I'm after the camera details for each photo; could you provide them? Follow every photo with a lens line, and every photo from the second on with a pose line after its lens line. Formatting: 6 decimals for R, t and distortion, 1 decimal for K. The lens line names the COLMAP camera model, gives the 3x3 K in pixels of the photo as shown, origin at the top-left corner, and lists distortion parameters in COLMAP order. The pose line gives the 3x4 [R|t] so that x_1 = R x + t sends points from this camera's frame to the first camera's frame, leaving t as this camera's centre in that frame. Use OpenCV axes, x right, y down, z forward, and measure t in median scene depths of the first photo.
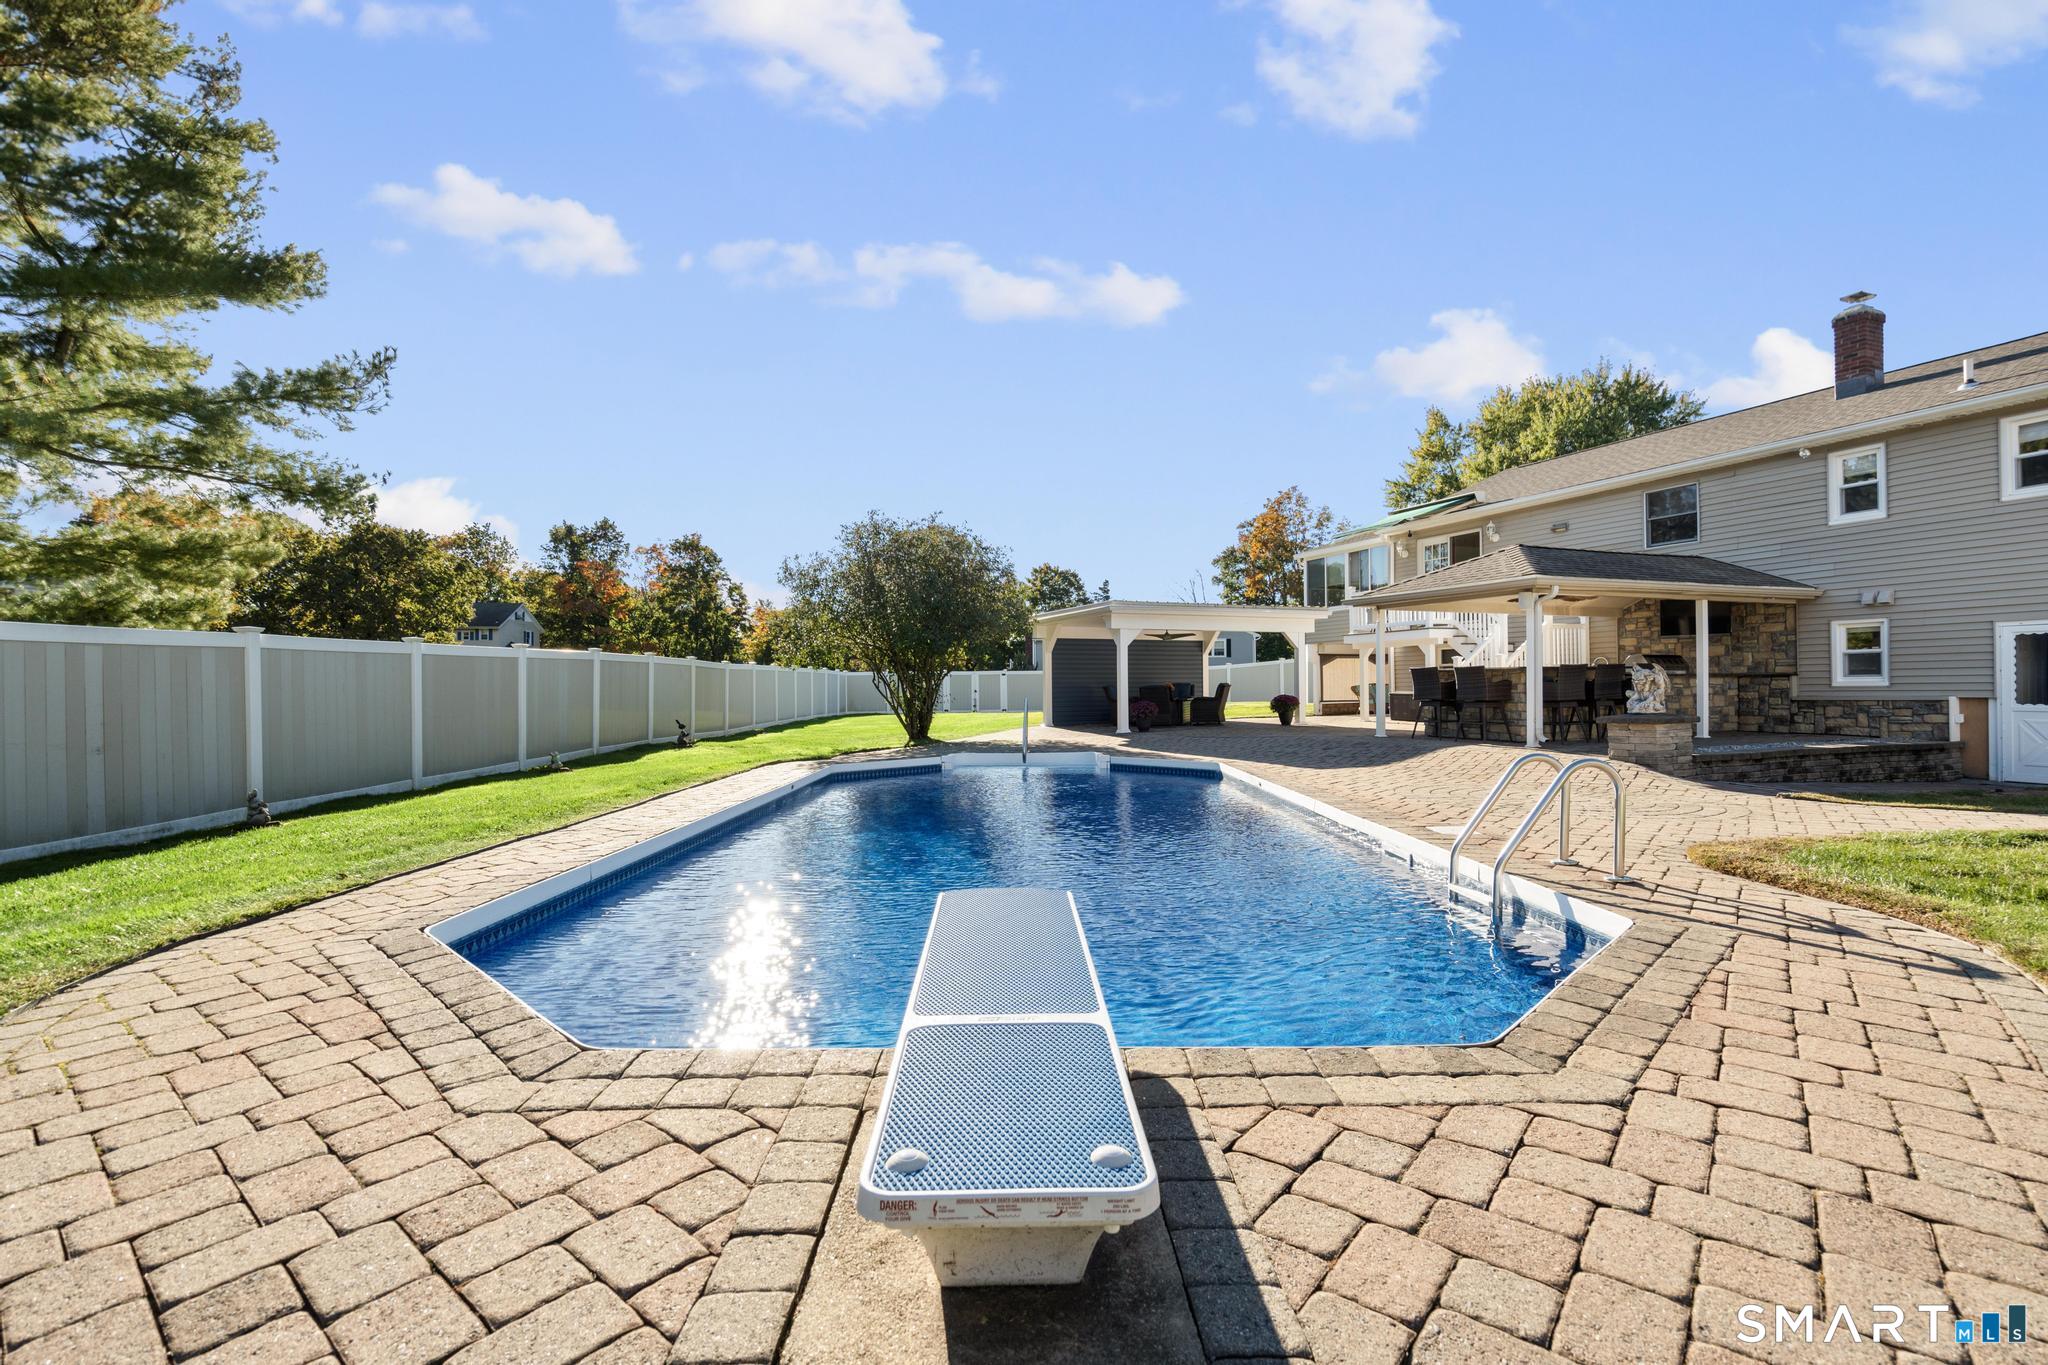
lens RADIAL K [[929.1, 0, 1029.0], [0, 929.1, 691.9], [0, 0, 1]] dist [-0.014101, 0.000091]
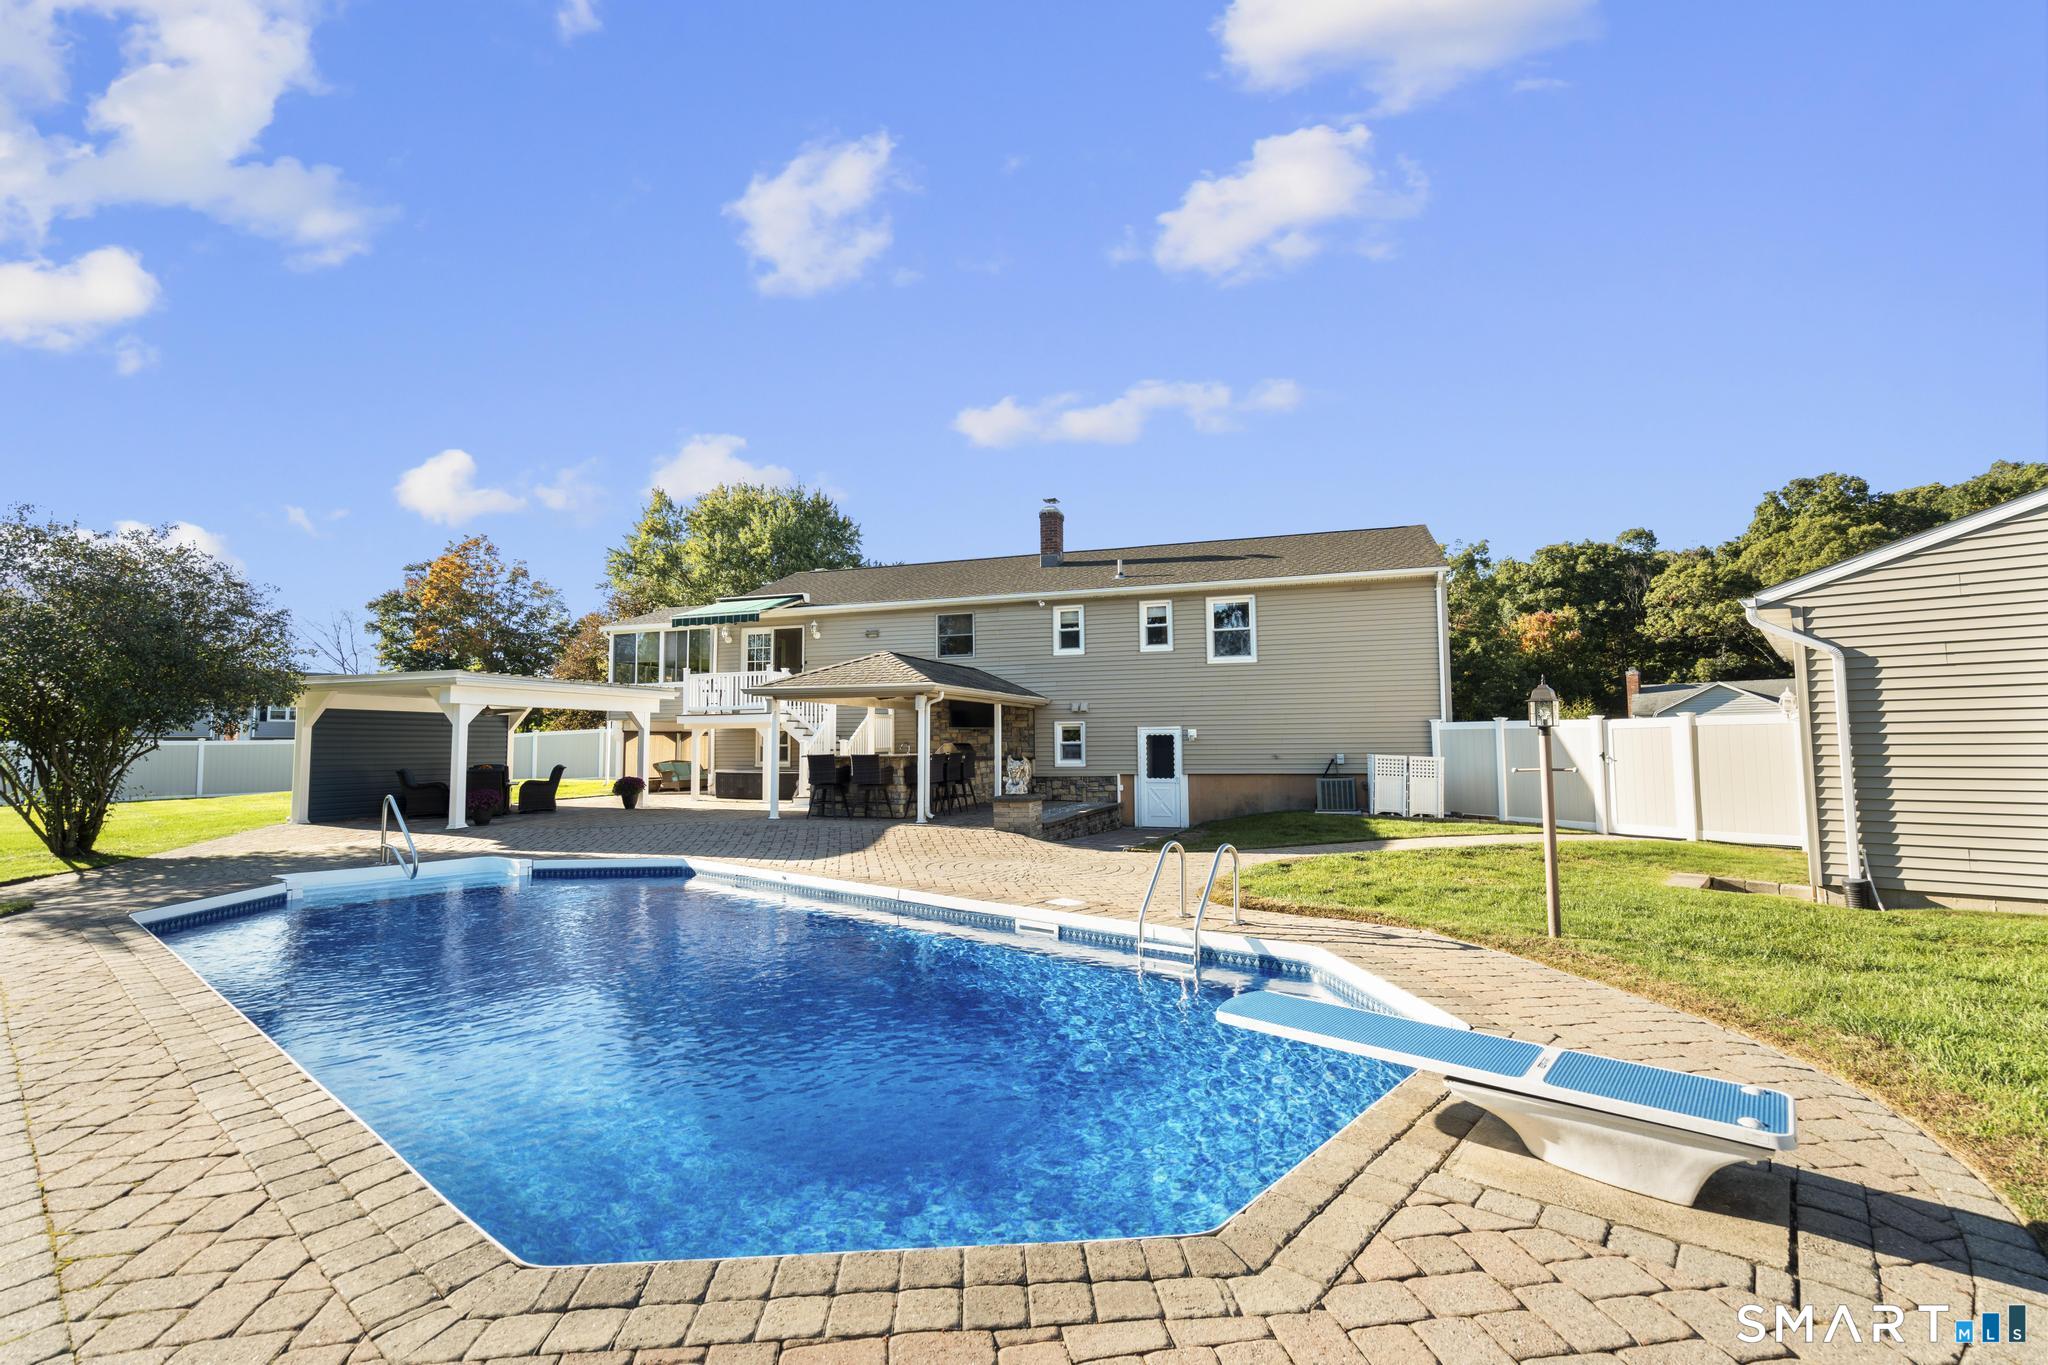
lens RADIAL K [[926.2, 0, 1028.6], [0, 926.2, 681.0], [0, 0, 1]] dist [-0.002172, 0.000447]
pose [[0.649208, 0.058655, 0.758346, -0.235794], [0.003184, 0.996804, -0.079825, -0.022101], [-0.760604, 0.054238, 0.646946, 0.078120]]
